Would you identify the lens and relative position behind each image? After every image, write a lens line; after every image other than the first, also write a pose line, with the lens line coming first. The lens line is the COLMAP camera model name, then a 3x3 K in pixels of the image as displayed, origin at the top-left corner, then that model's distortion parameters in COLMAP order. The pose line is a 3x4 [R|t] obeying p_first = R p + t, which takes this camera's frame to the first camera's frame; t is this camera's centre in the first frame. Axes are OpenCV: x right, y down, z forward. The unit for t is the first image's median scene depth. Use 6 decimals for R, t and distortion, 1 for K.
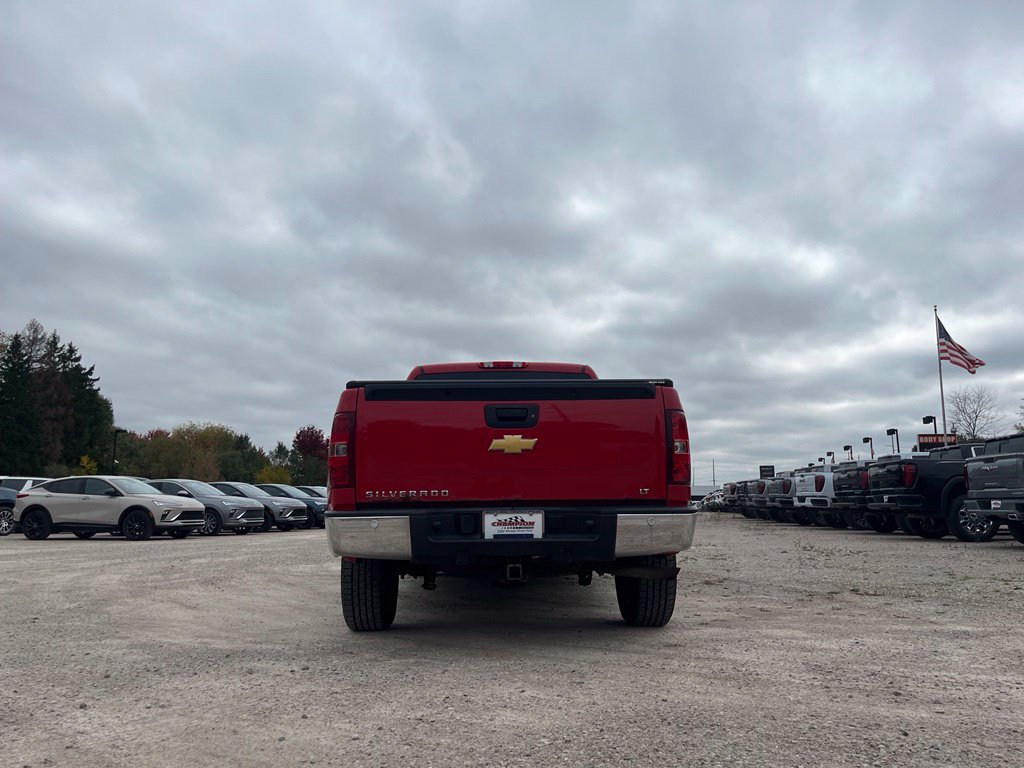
lens RADIAL K [[776.1, 0, 510.4], [0, 776.1, 387.4], [0, 0, 1]] dist [0.080335, -0.112459]
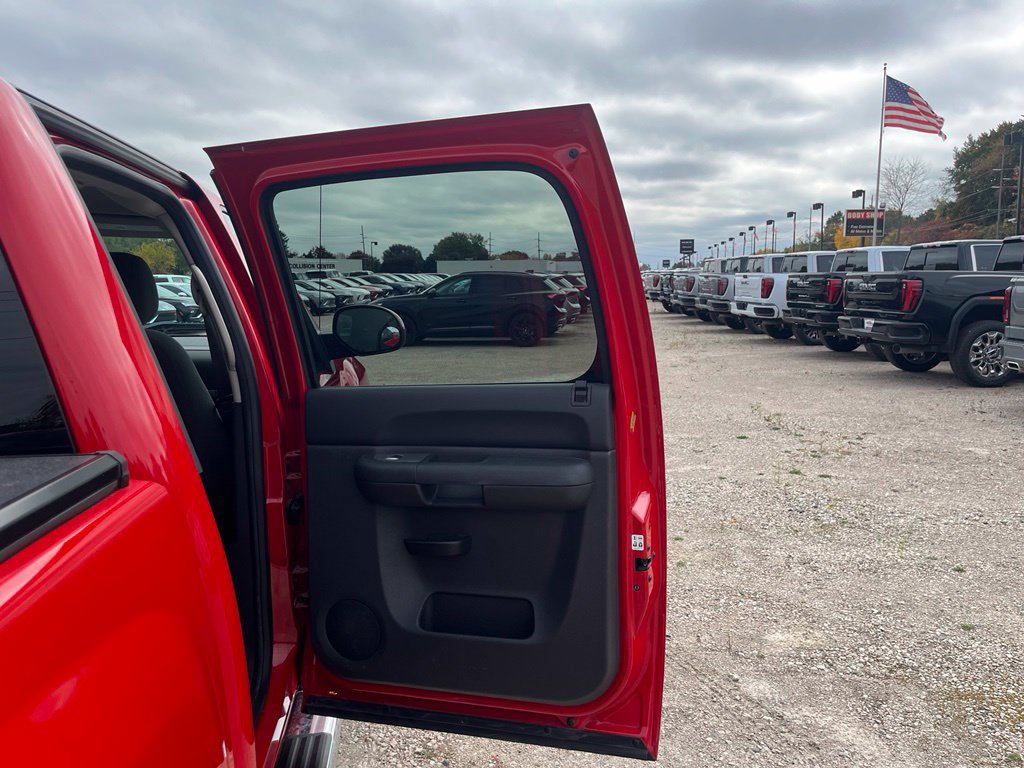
lens RADIAL K [[769.6, 0, 512.0], [0, 769.6, 384.0], [0, 0, 1]] dist [0.062582, -0.107432]
pose [[0.995082, -0.019045, 0.097202, 0.056824], [-0.009434, 0.958657, 0.284409, -0.003457], [-0.098599, -0.283927, 0.953763, 0.235502]]
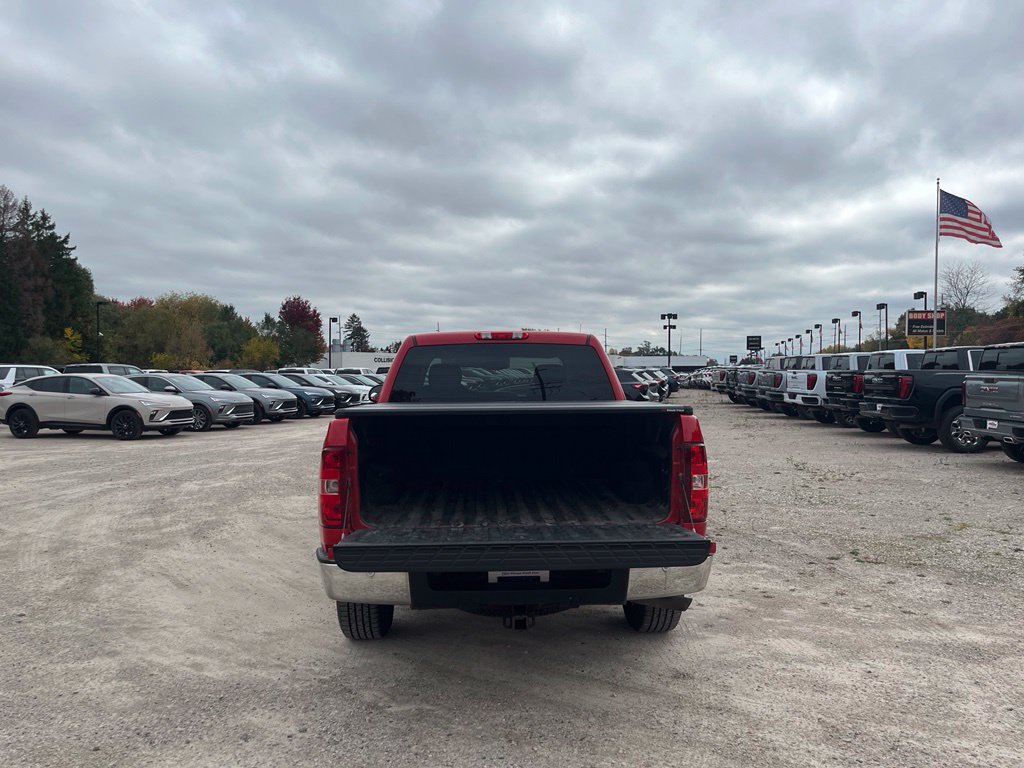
lens RADIAL K [[776.1, 0, 510.4], [0, 776.1, 387.4], [0, 0, 1]] dist [0.080335, -0.112459]
pose [[0.999882, 0.001930, 0.015233, -0.003862], [-0.004516, 0.985159, 0.171585, -0.036500], [-0.014676, -0.171634, 0.985052, 0.020425]]
